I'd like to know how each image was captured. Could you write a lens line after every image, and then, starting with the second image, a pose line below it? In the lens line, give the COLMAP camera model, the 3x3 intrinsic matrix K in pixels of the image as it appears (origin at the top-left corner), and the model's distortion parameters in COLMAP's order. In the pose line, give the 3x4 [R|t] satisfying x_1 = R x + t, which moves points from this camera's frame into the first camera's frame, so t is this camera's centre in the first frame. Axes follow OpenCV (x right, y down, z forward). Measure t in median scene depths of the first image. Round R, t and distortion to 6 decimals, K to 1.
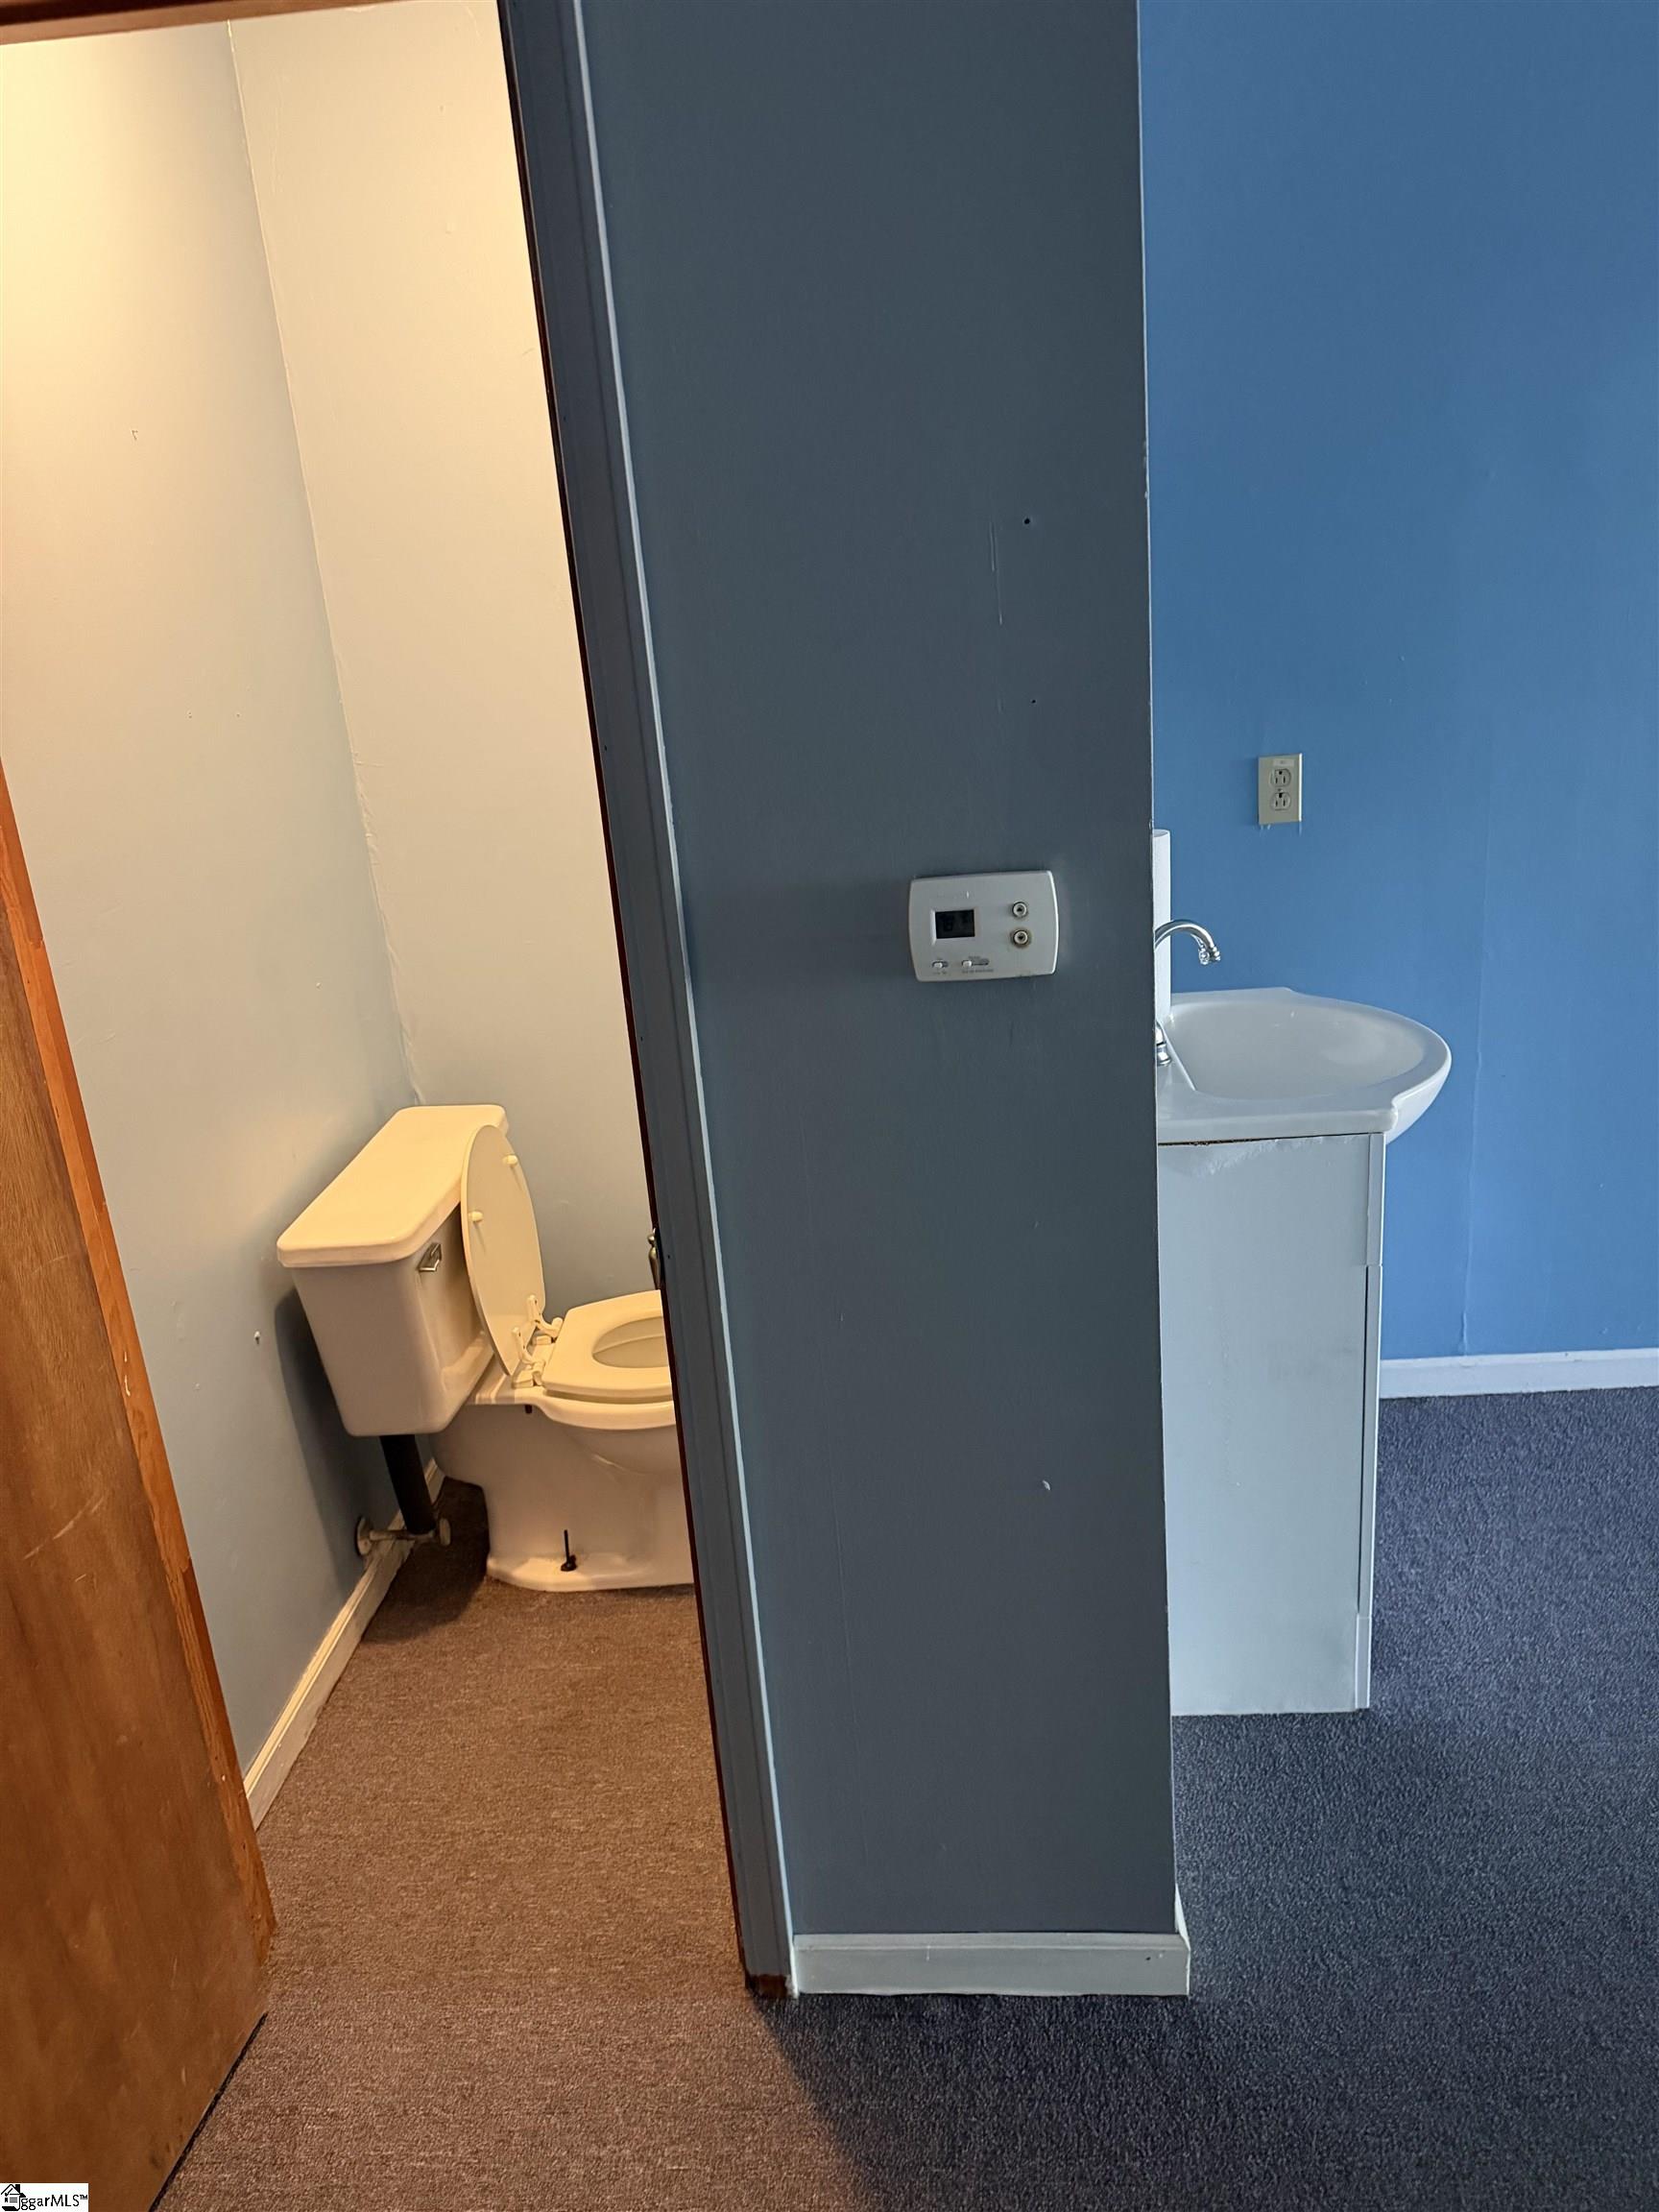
lens RADIAL K [[1544.2, 0, 837.9], [0, 1544.2, 1102.6], [0, 0, 1]] dist [0.033951, -0.041730]
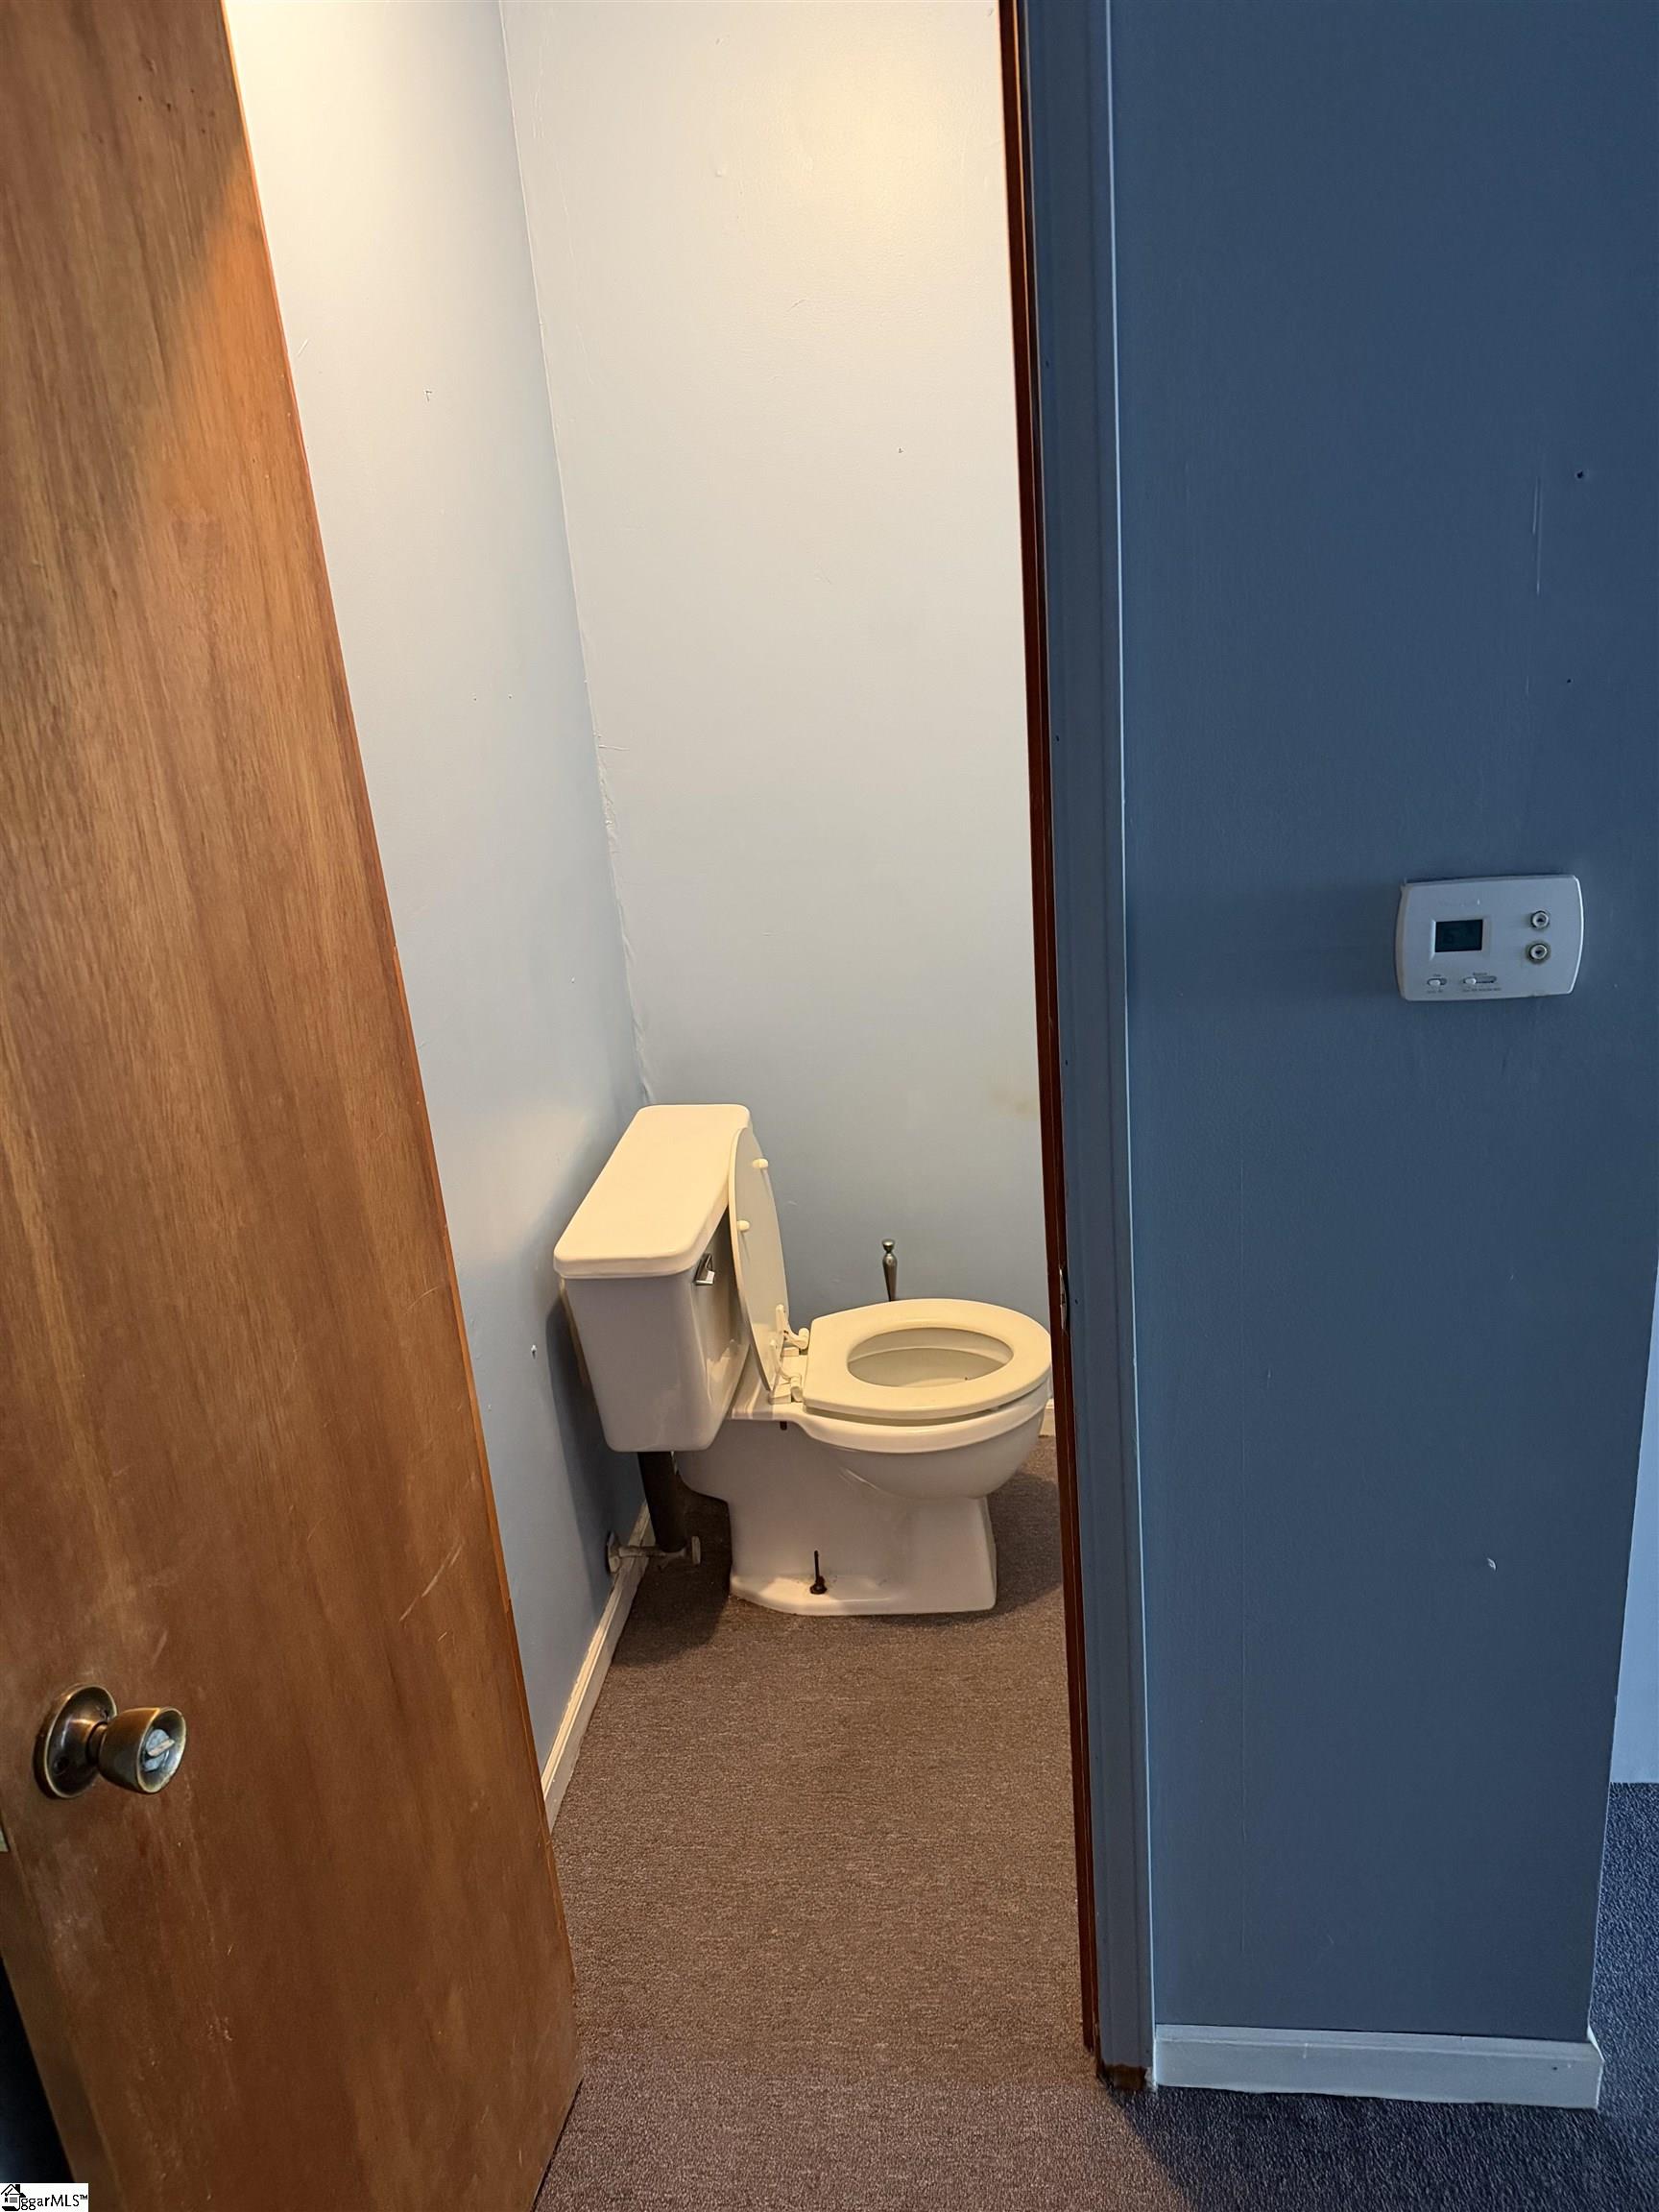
lens RADIAL K [[1544.2, 0, 829.5], [0, 1544.2, 1103.6], [0, 0, 1]] dist [0.033951, -0.041730]
pose [[0.998559, 0.010113, -0.052704, -0.169330], [-0.009166, 0.999793, 0.018169, -0.024359], [0.052877, -0.017660, 0.998445, 0.075124]]
